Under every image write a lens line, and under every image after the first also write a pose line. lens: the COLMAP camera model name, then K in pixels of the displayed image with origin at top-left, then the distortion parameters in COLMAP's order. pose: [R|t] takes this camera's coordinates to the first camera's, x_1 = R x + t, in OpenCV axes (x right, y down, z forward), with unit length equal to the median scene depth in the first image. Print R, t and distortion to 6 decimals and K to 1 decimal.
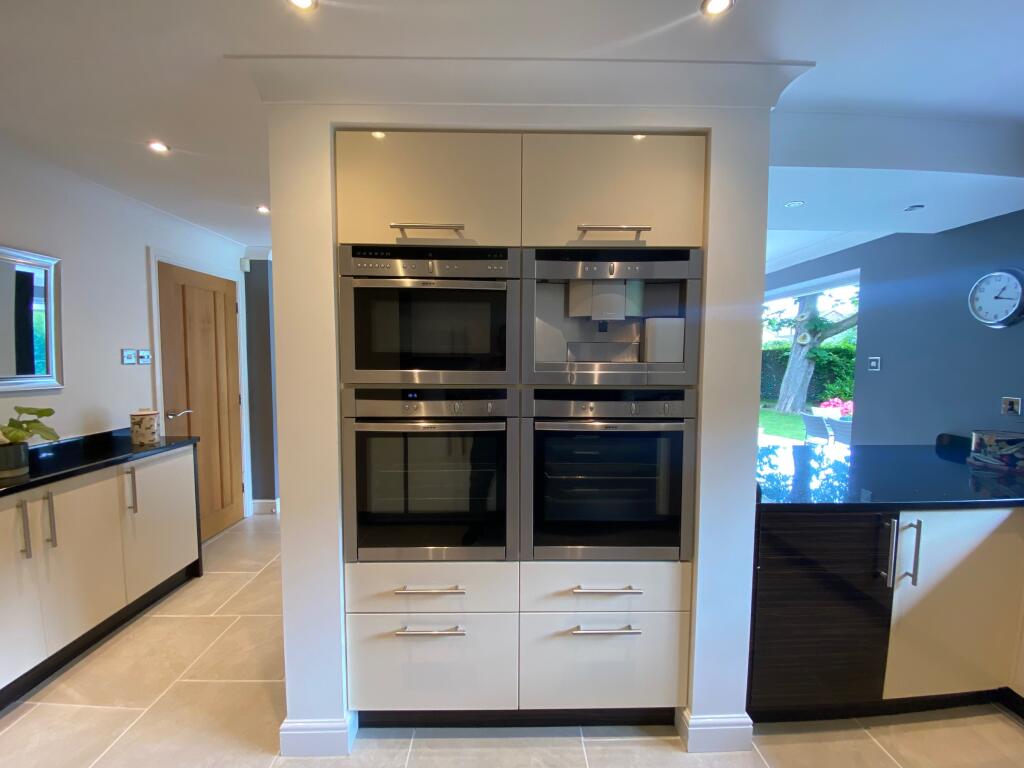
lens RADIAL K [[410.6, 0, 512.0], [0, 410.6, 384.0], [0, 0, 1]] dist [0.000574, -0.013969]
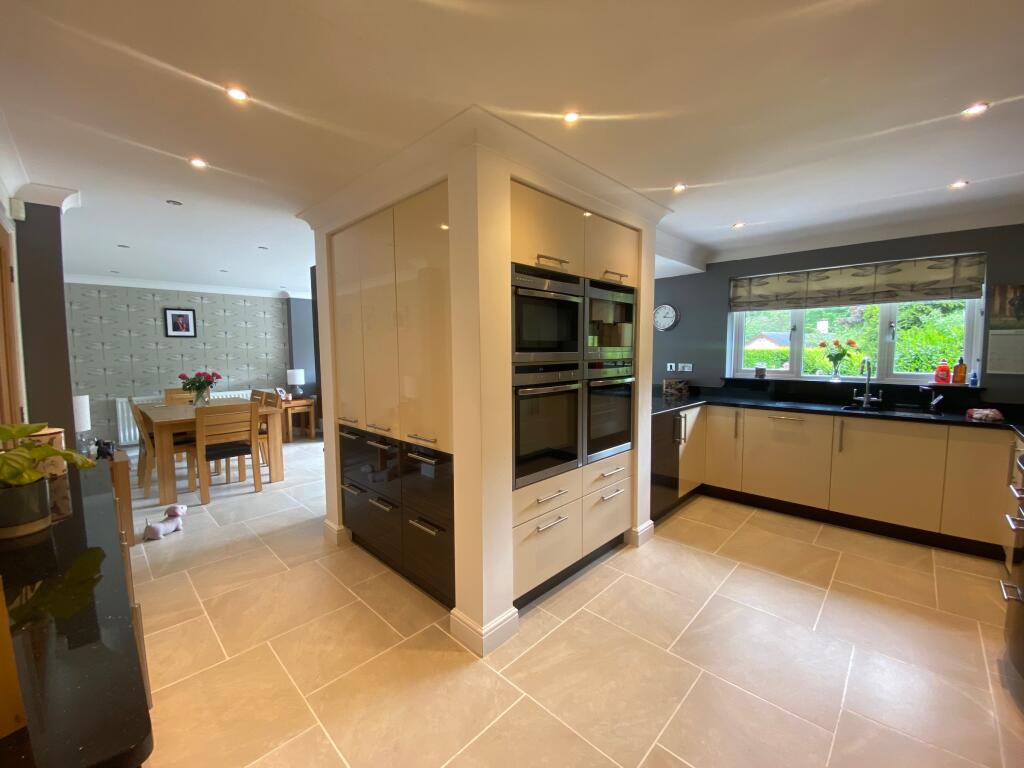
lens RADIAL K [[410.6, 0, 512.0], [0, 410.6, 384.0], [0, 0, 1]] dist [0.000574, -0.013969]
pose [[0.718219, -0.068129, 0.692474, -1.324286], [0.053701, 0.997654, 0.042457, 0.012564], [-0.693742, 0.006693, 0.720193, -0.003151]]
